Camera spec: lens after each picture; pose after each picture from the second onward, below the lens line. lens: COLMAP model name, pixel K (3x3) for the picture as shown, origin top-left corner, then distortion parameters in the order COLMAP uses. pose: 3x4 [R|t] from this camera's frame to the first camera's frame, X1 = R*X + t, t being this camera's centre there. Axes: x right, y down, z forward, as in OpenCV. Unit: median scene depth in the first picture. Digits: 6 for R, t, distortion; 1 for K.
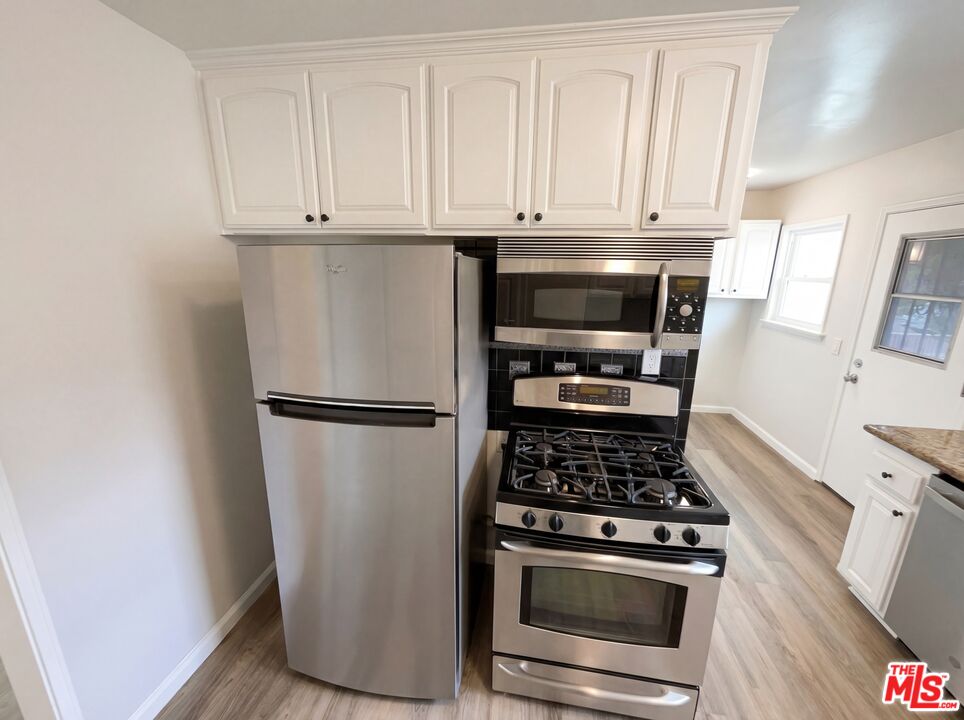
lens RADIAL K [[379.7, 0, 479.8], [0, 379.7, 362.3], [0, 0, 1]] dist [0.018659, -0.010014]
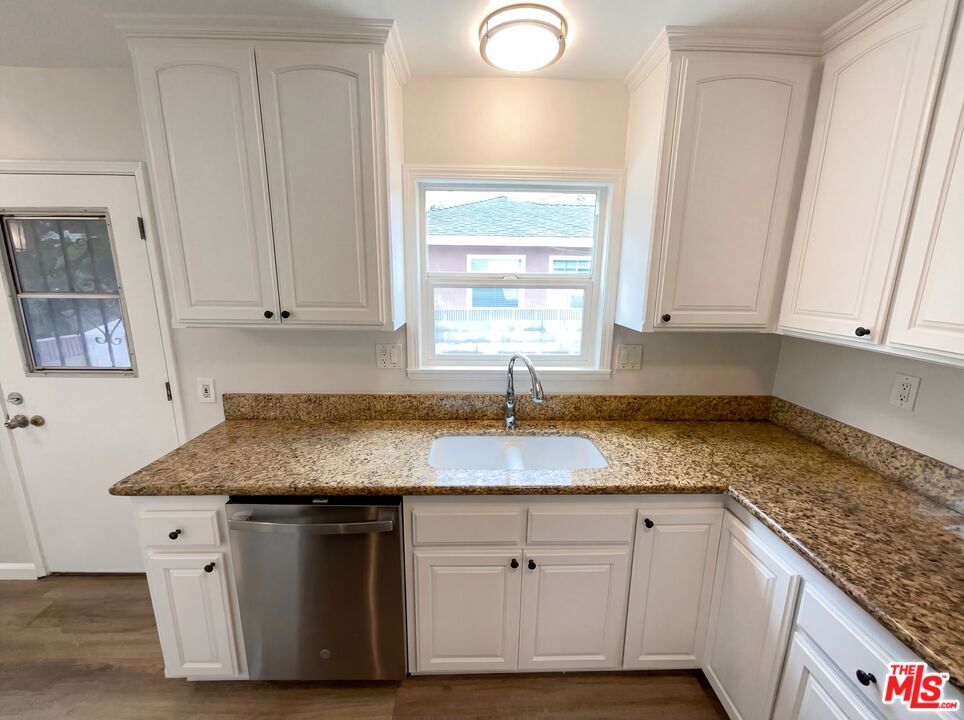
lens RADIAL K [[384.9, 0, 481.1], [0, 384.9, 358.7], [0, 0, 1]] dist [-0.001343, -0.000829]
pose [[-0.186362, -0.218462, 0.957885, 0.205316], [0.226096, 0.939261, 0.258203, -0.052527], [-0.956112, 0.264693, -0.125649, 0.284784]]
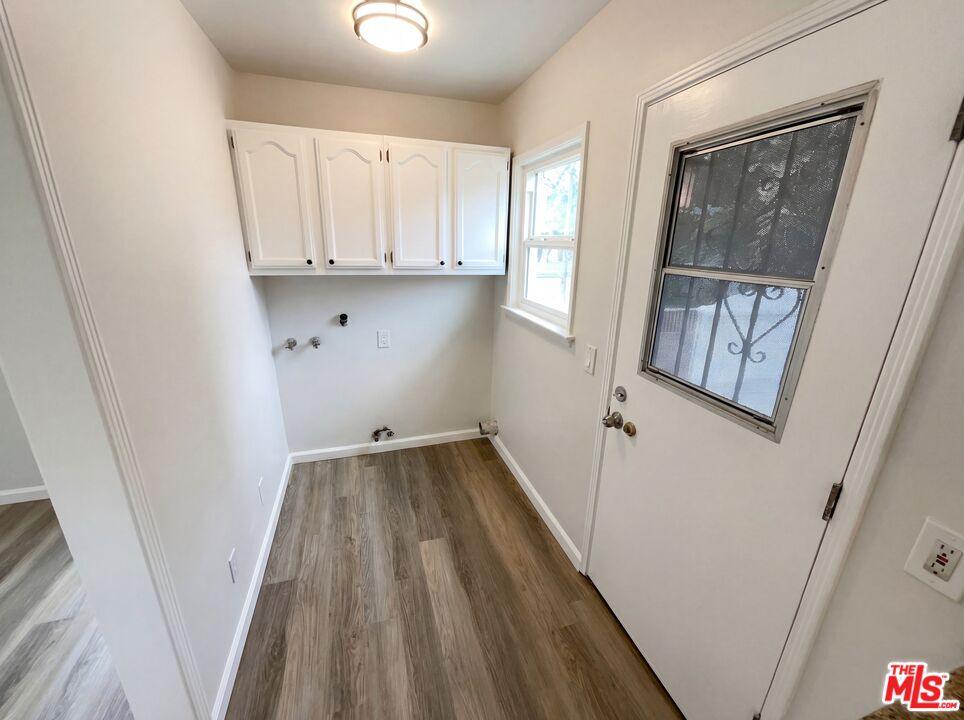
lens RADIAL K [[384.9, 0, 481.1], [0, 384.9, 358.7], [0, 0, 1]] dist [-0.001343, -0.000829]
pose [[0.894084, -0.125680, 0.429905, 0.578934], [0.099350, 0.991563, 0.083257, -0.116342], [-0.436742, -0.031728, 0.899027, 0.594073]]
